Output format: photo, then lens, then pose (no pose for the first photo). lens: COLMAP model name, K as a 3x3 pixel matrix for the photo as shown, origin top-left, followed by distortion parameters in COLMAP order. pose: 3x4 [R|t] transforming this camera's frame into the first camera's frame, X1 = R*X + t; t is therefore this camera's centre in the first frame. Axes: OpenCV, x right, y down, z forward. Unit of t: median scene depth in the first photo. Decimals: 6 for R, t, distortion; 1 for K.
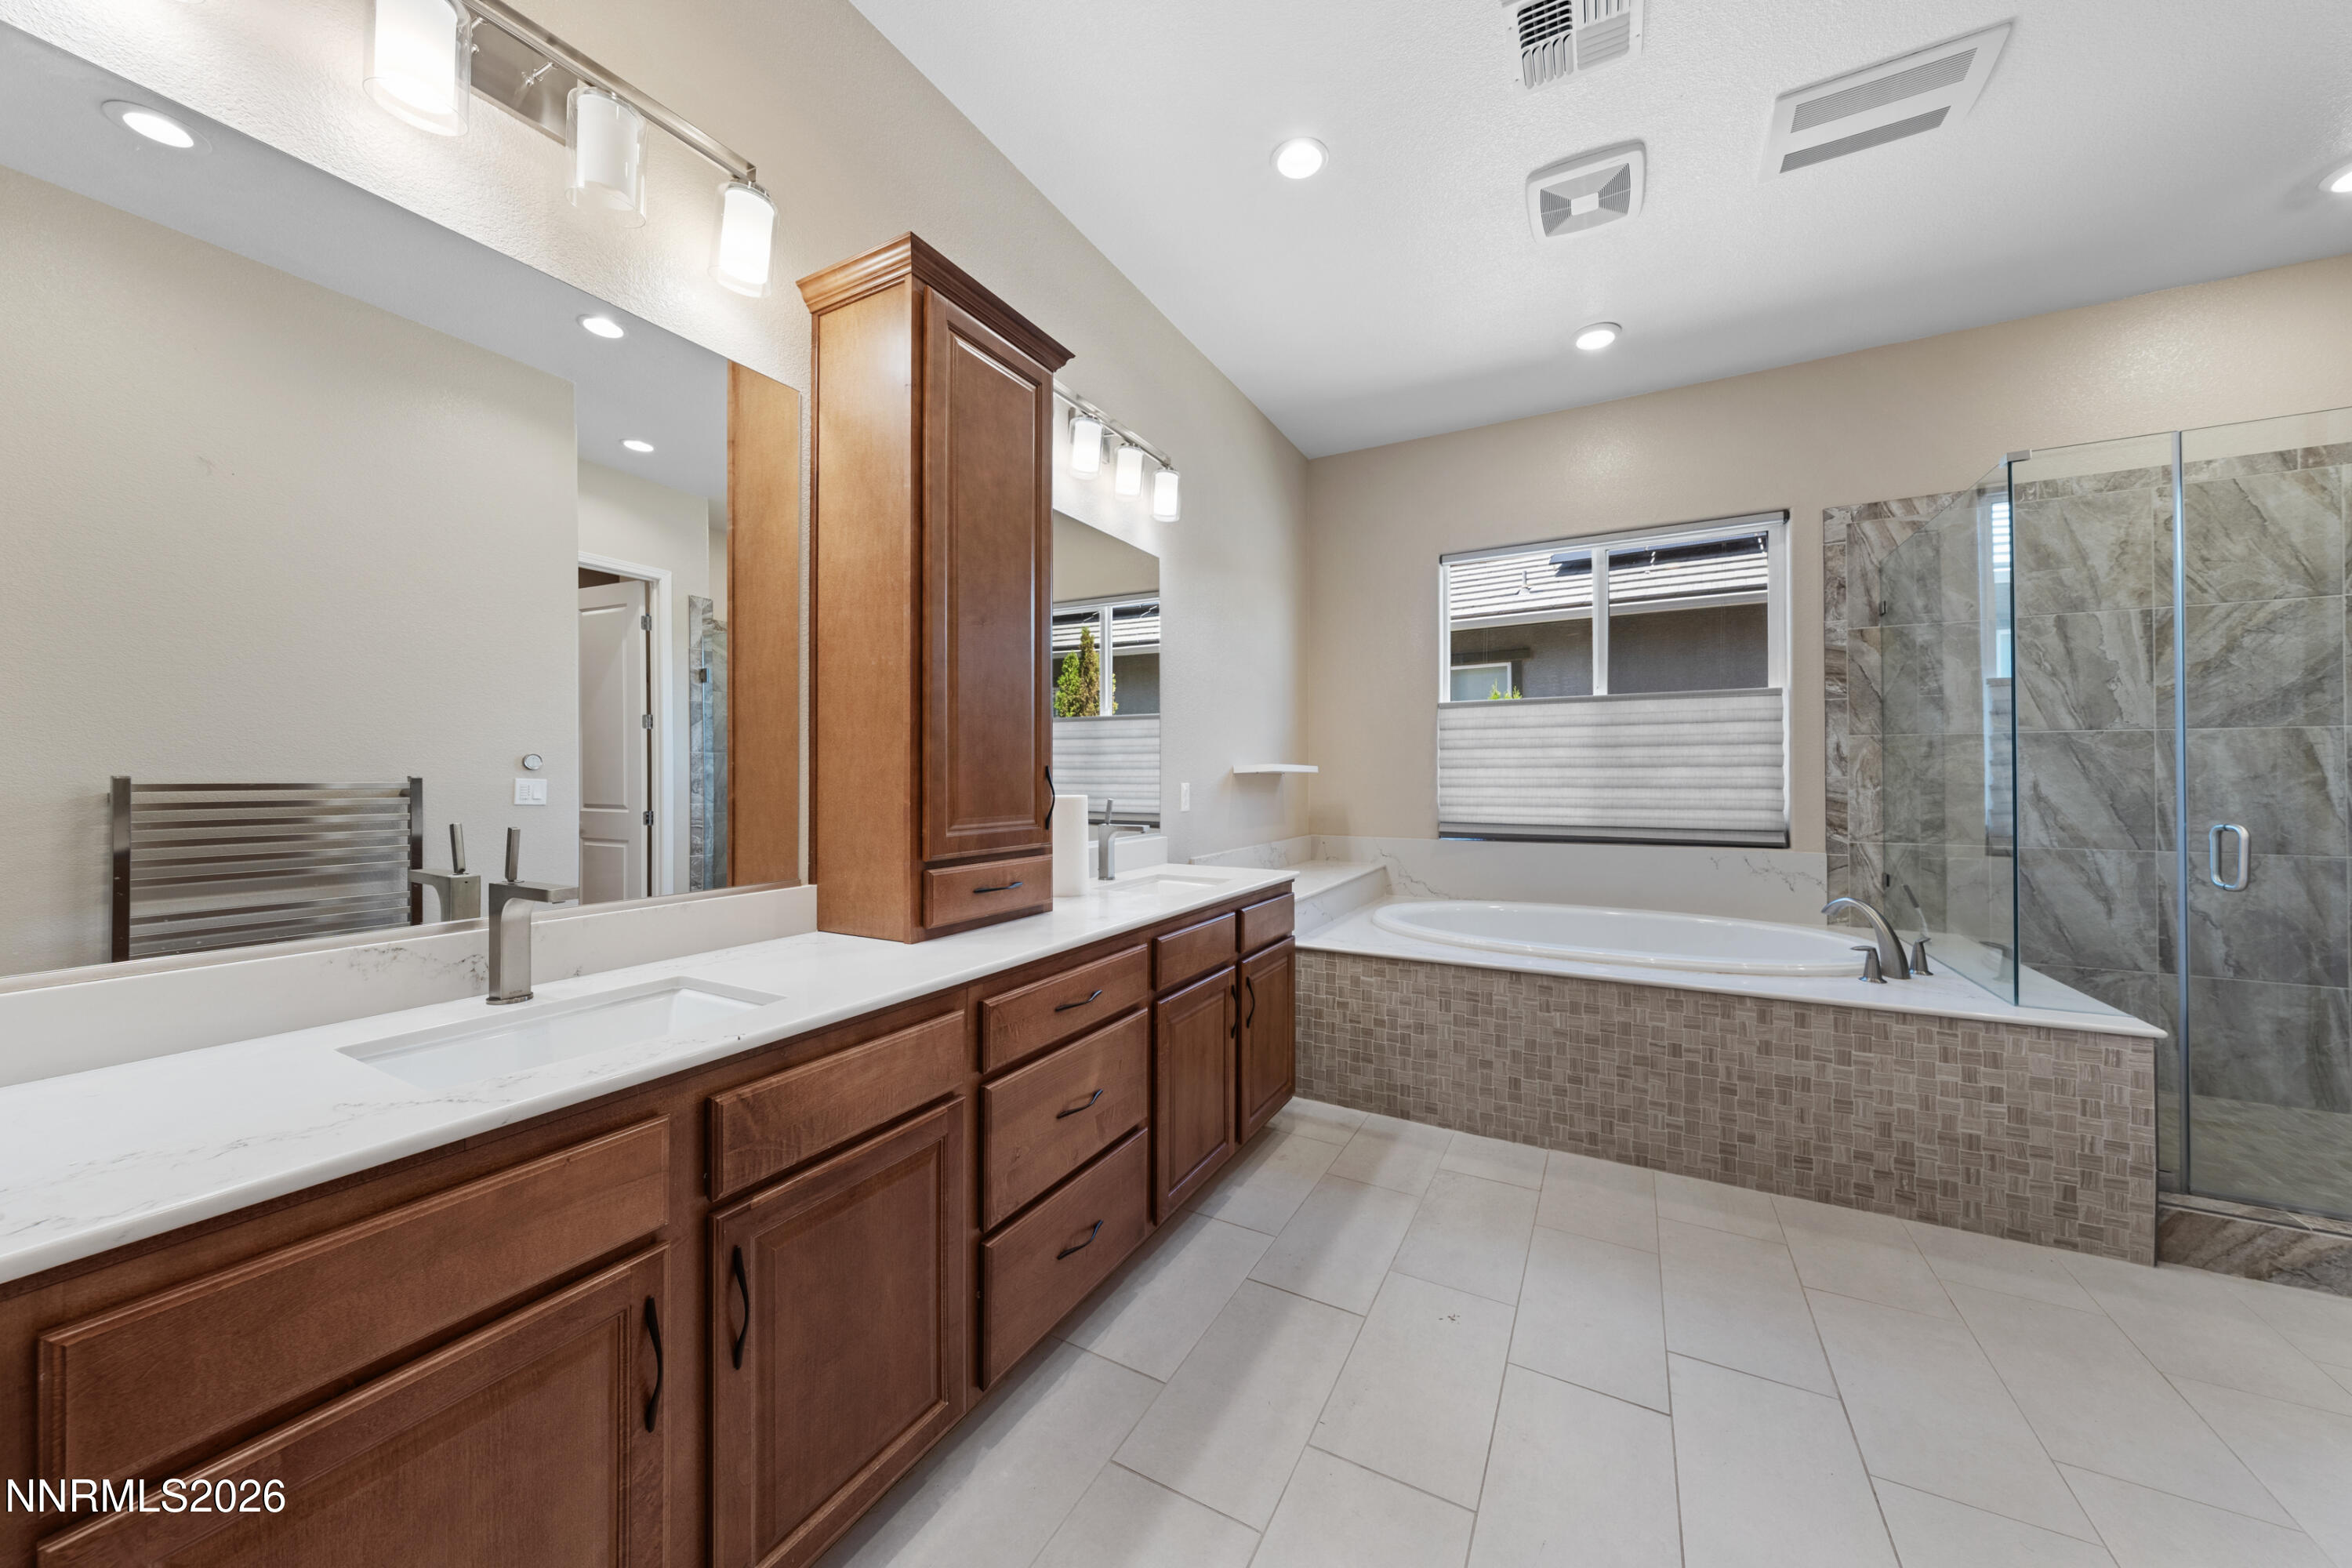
lens RADIAL K [[810.6, 0, 1185.0], [0, 810.6, 766.5], [0, 0, 1]] dist [-0.001840, -0.000214]
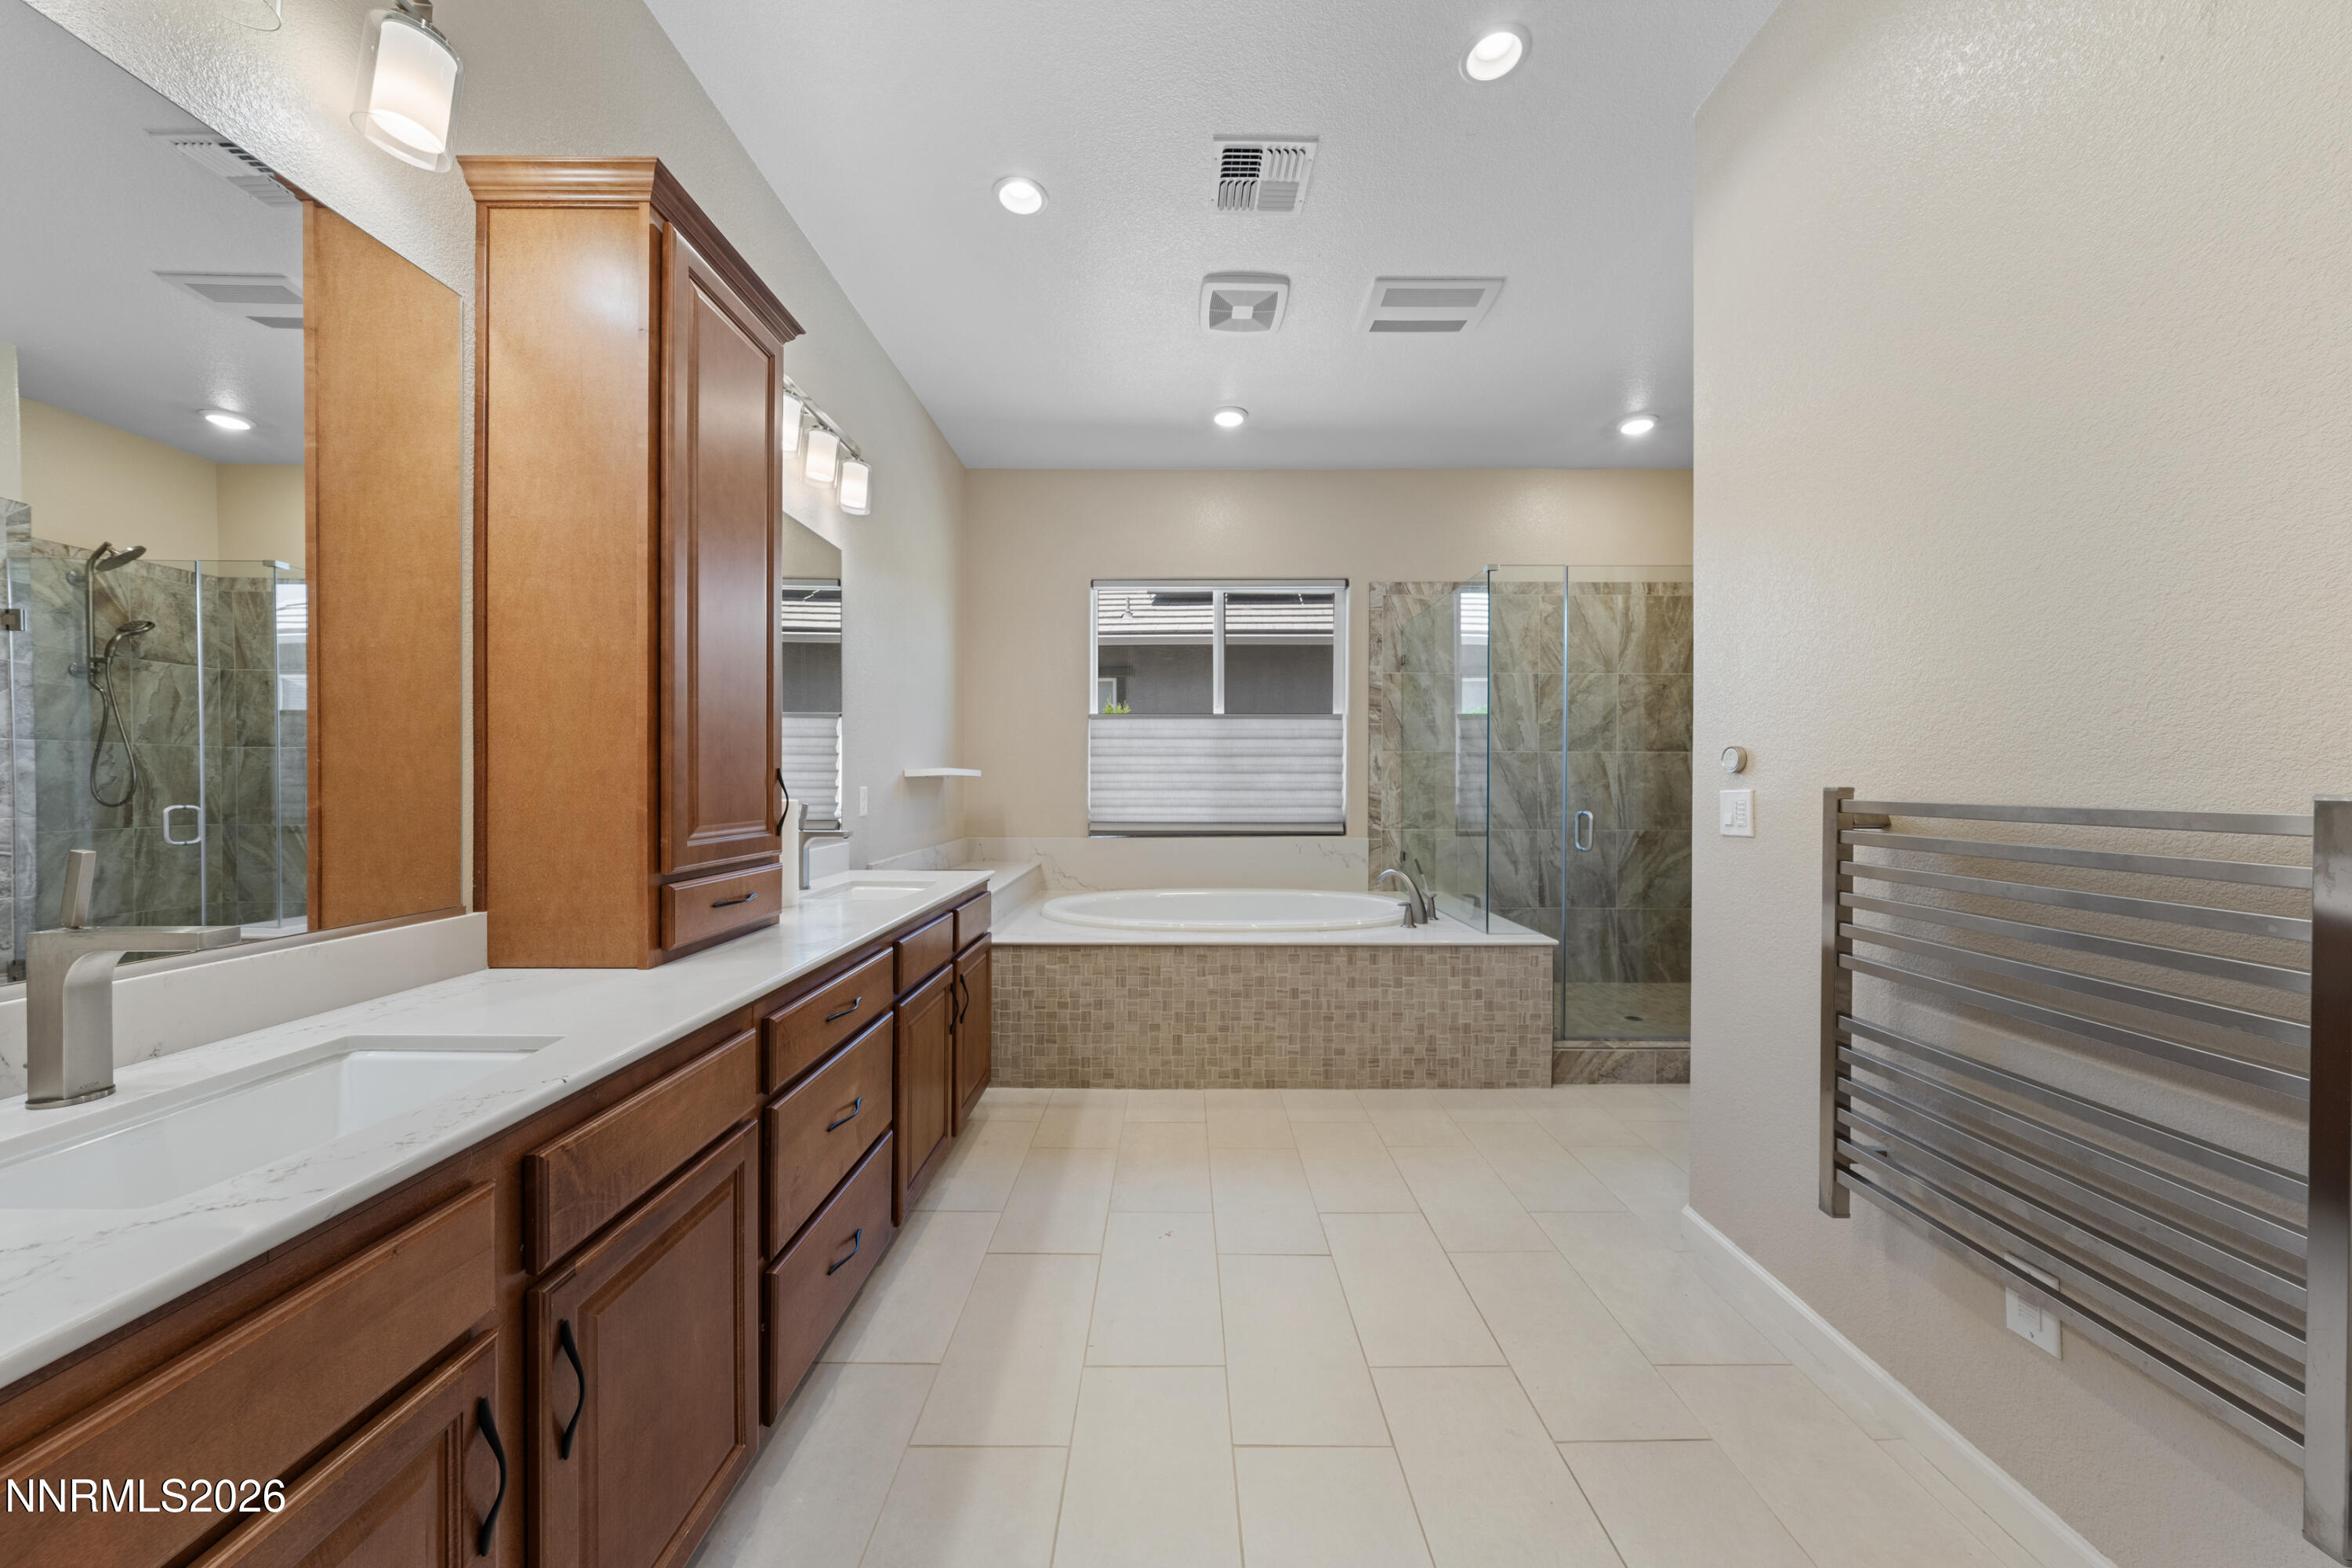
lens RADIAL K [[798.5, 0, 1181.8], [0, 798.5, 781.4], [0, 0, 1]] dist [0.001020, -0.000195]
pose [[0.878418, 0.002039, 0.477889, -0.165708], [-0.008446, 0.999901, 0.011259, 0.000183], [-0.477819, -0.013927, 0.878348, -0.026452]]
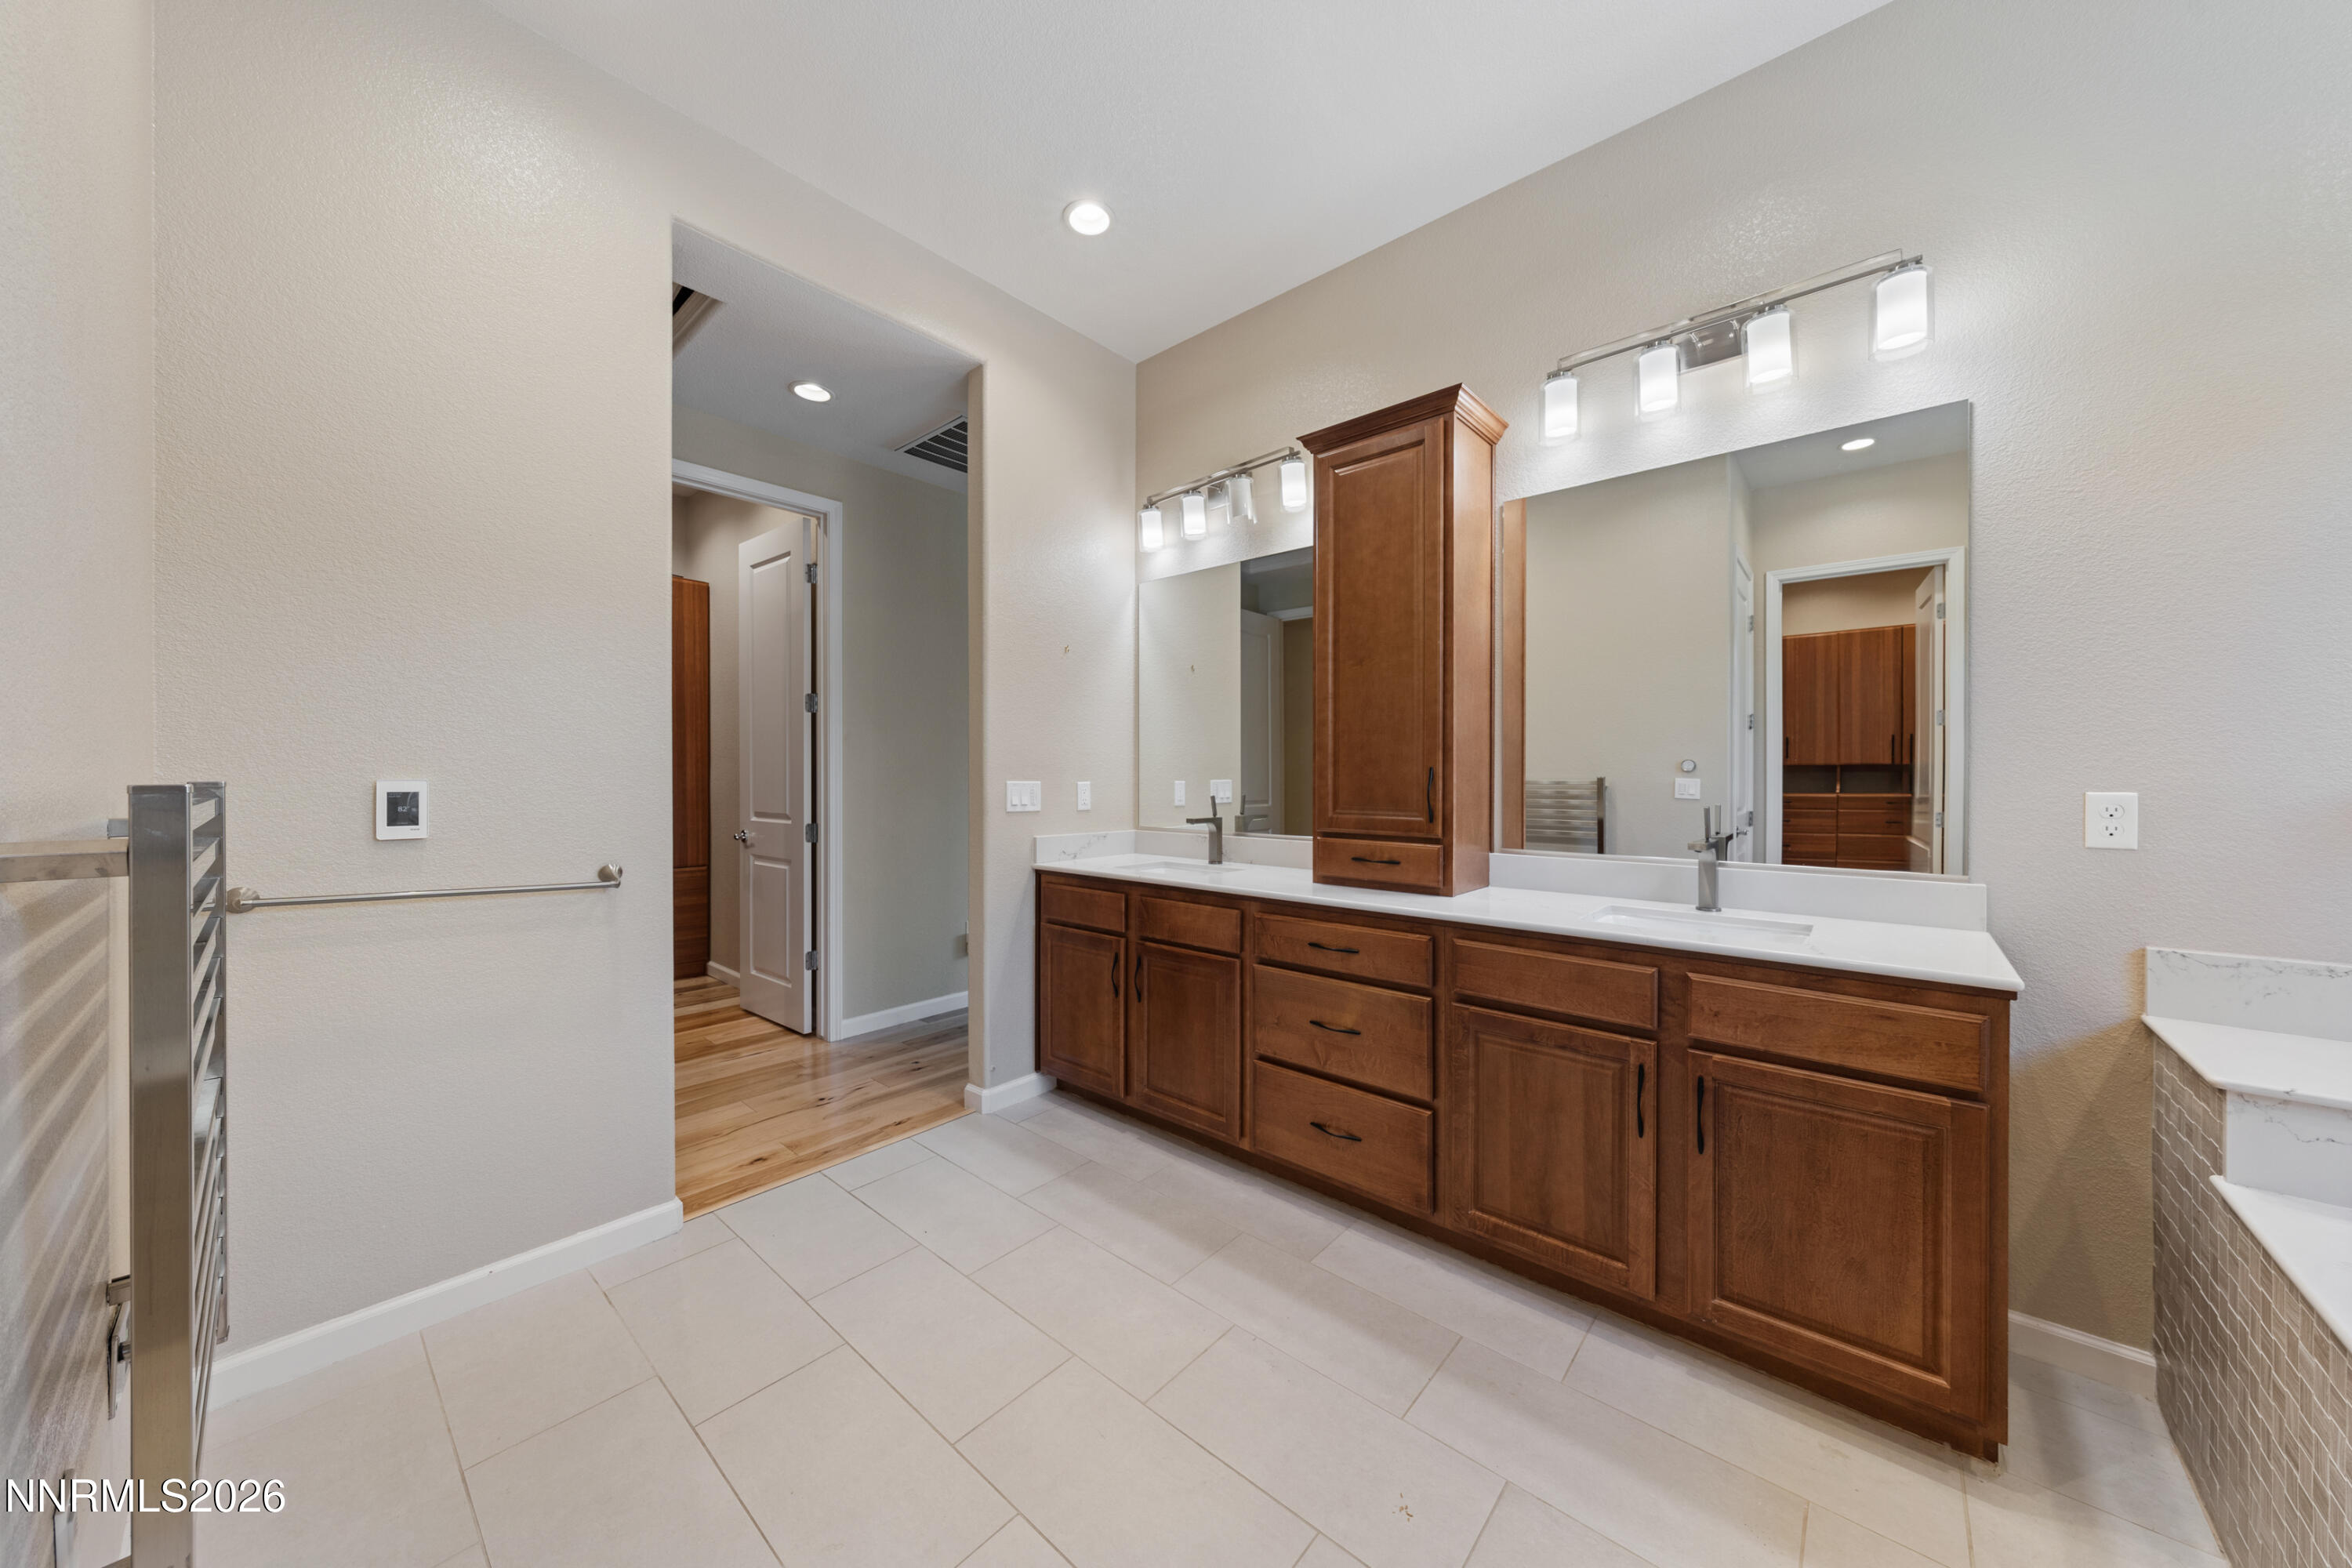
lens RADIAL K [[798.5, 0, 1181.8], [0, 798.5, 781.4], [0, 0, 1]] dist [0.001020, -0.000195]
pose [[-0.228345, 0.009380, -0.973535, 0.838244], [0.008803, 0.999933, 0.007570, 0.004849], [0.973541, -0.006842, -0.228412, 0.751134]]
